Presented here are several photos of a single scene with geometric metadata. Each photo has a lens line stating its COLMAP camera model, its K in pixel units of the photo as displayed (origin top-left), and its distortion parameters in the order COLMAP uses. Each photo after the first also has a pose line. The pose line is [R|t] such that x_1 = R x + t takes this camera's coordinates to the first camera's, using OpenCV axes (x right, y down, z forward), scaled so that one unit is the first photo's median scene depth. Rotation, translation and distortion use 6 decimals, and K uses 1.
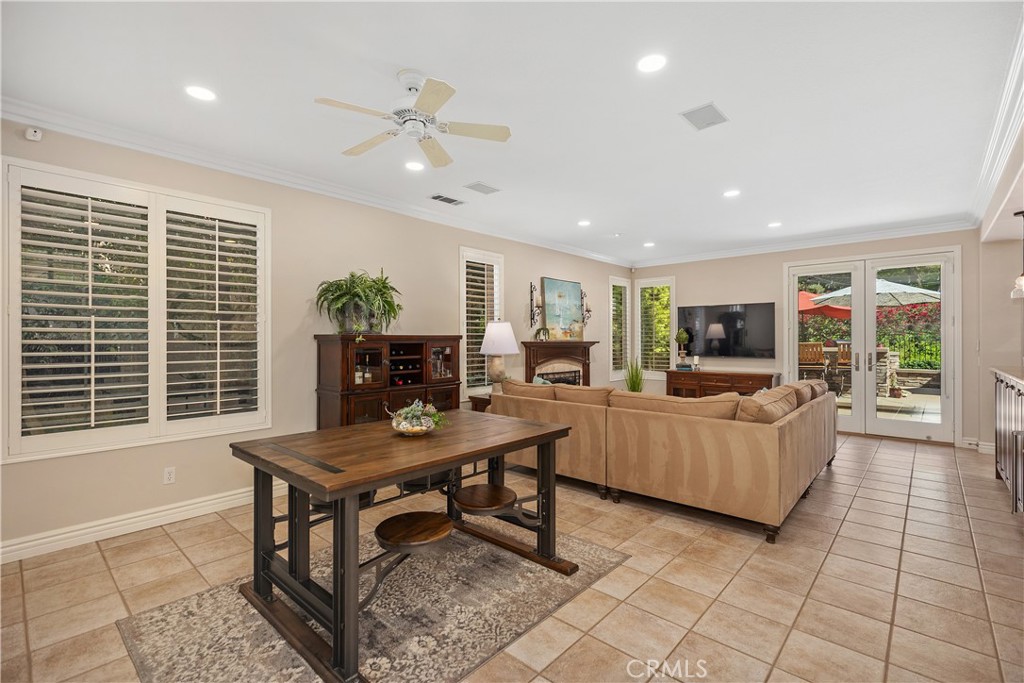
lens RADIAL K [[466.4, 0, 510.4], [0, 466.4, 339.3], [0, 0, 1]] dist [0.005529, -0.001454]
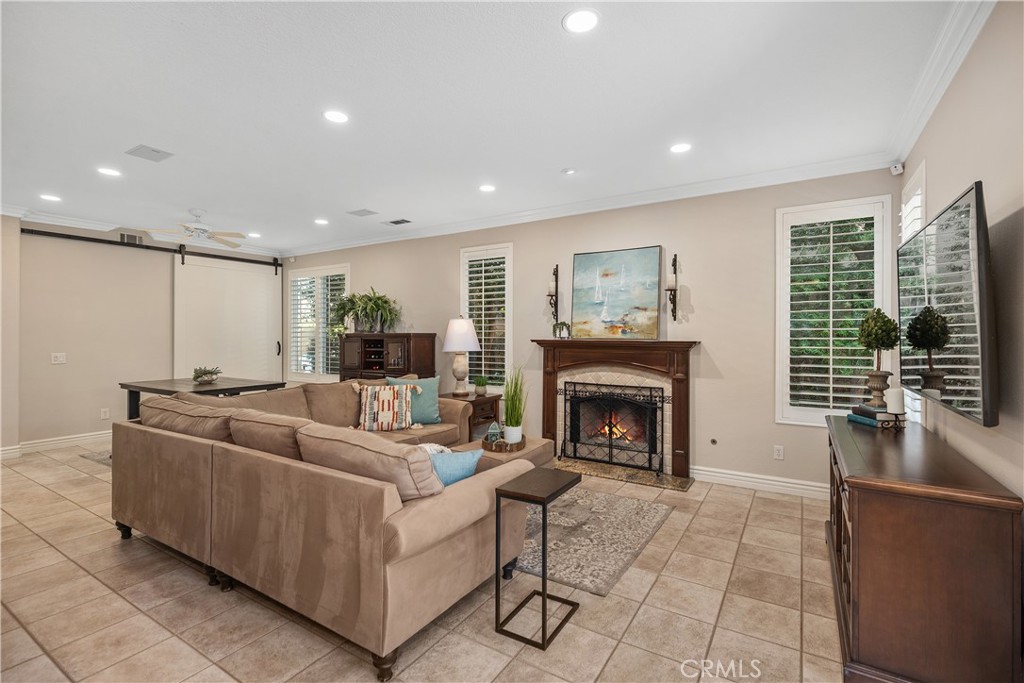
lens RADIAL K [[466.4, 0, 510.0], [0, 466.4, 335.0], [0, 0, 1]] dist [0.005529, -0.001454]
pose [[0.169635, -0.004071, -0.985499, 0.749821], [-0.002537, 0.999986, -0.004567, 0.000481], [0.985504, 0.003275, 0.169623, 0.727594]]
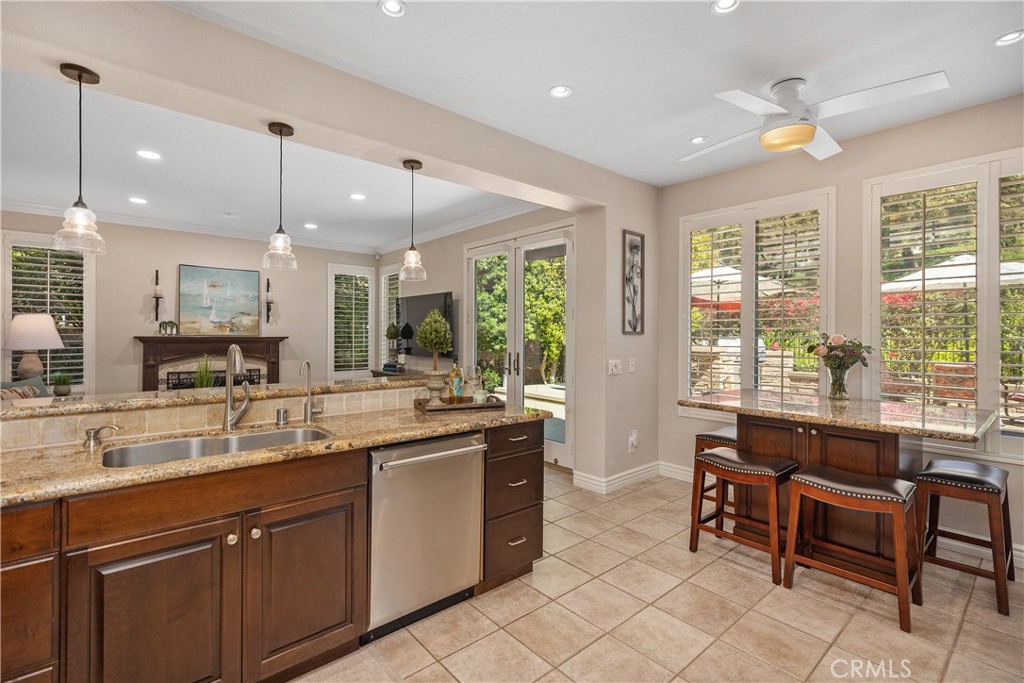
lens RADIAL K [[466.4, 0, 513.1], [0, 466.4, 334.0], [0, 0, 1]] dist [0.005529, -0.001454]
pose [[0.993001, 0.006050, -0.117948, 0.767799], [-0.006077, 0.999982, 0.000132, -0.003585], [0.117946, 0.000586, 0.993020, 0.174821]]
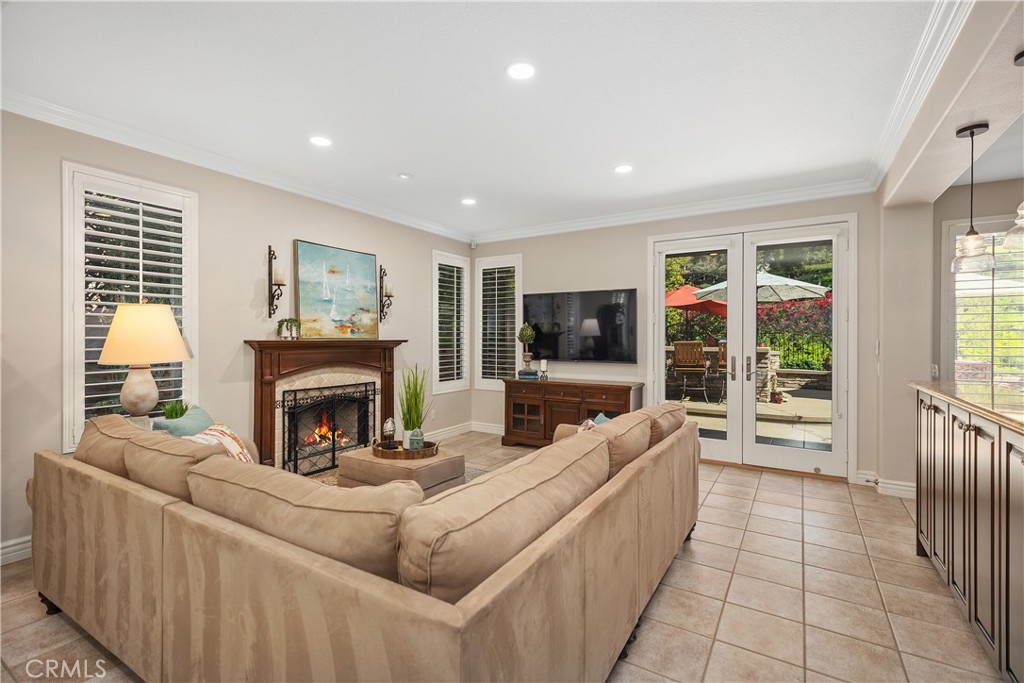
lens RADIAL K [[466.4, 0, 515.3], [0, 466.4, 337.4], [0, 0, 1]] dist [0.005529, -0.001454]
pose [[0.983306, 0.003517, 0.181924, 0.236410], [-0.003979, 0.999990, 0.002174, -0.001379], [-0.181914, -0.002861, 0.983310, 0.296351]]
